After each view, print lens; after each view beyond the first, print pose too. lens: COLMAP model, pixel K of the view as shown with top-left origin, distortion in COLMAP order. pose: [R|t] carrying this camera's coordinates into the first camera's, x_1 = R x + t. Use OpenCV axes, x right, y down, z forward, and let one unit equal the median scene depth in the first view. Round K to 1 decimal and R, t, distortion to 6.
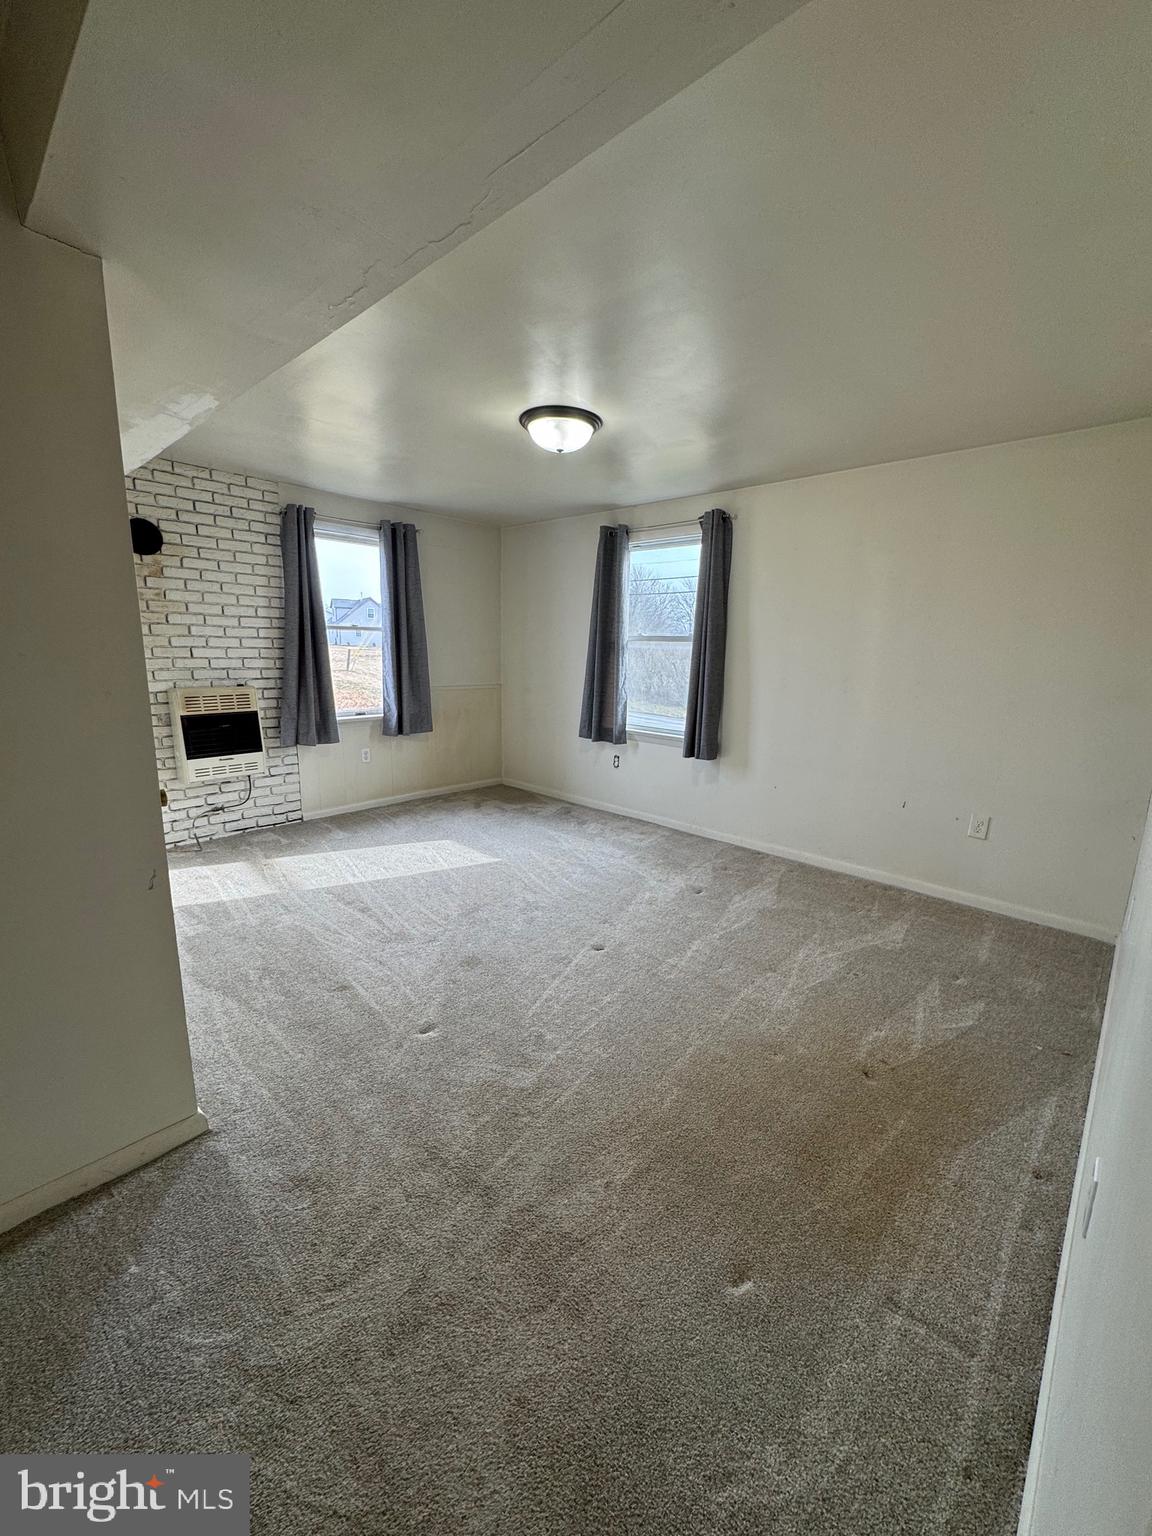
lens RADIAL K [[603.0, 0, 576.0], [0, 603.0, 768.0], [0, 0, 1]] dist [-0.000267, -0.000081]
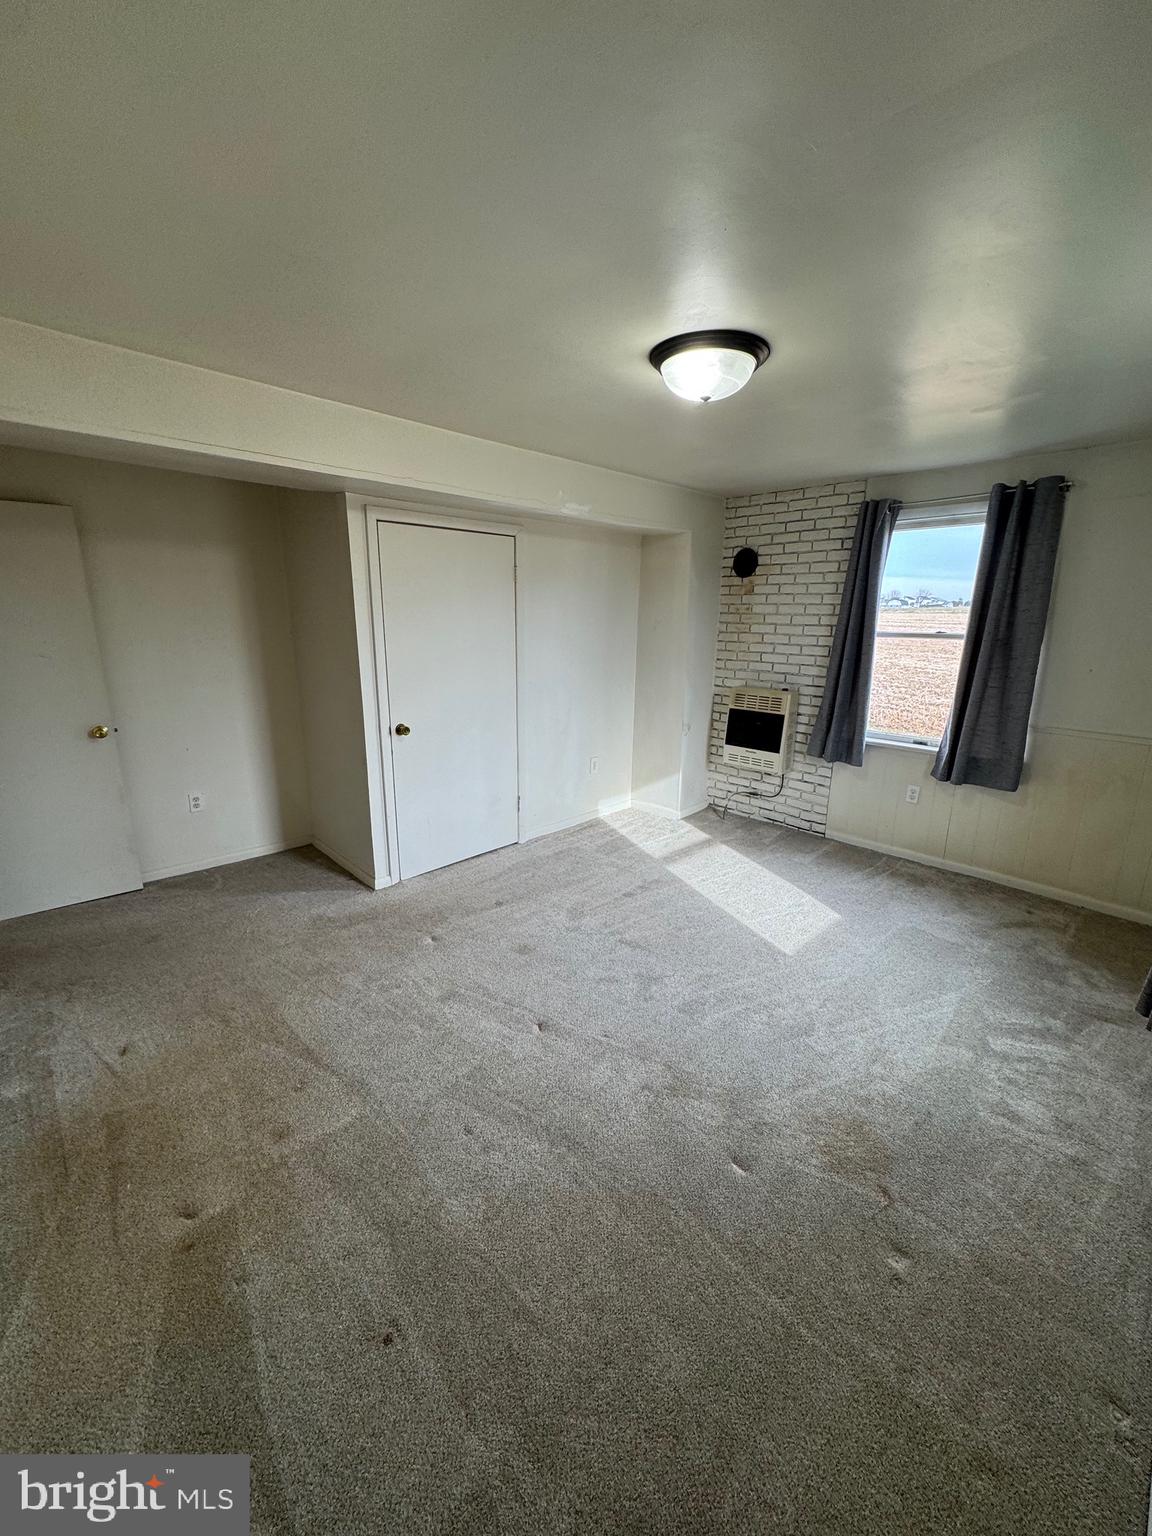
lens RADIAL K [[603.0, 0, 576.0], [0, 603.0, 768.0], [0, 0, 1]] dist [-0.000267, -0.000081]
pose [[-0.045046, 0.226099, -0.973062, 0.520571], [-0.209868, 0.950172, 0.230496, -0.169871], [0.976692, 0.214597, 0.004650, 0.646540]]
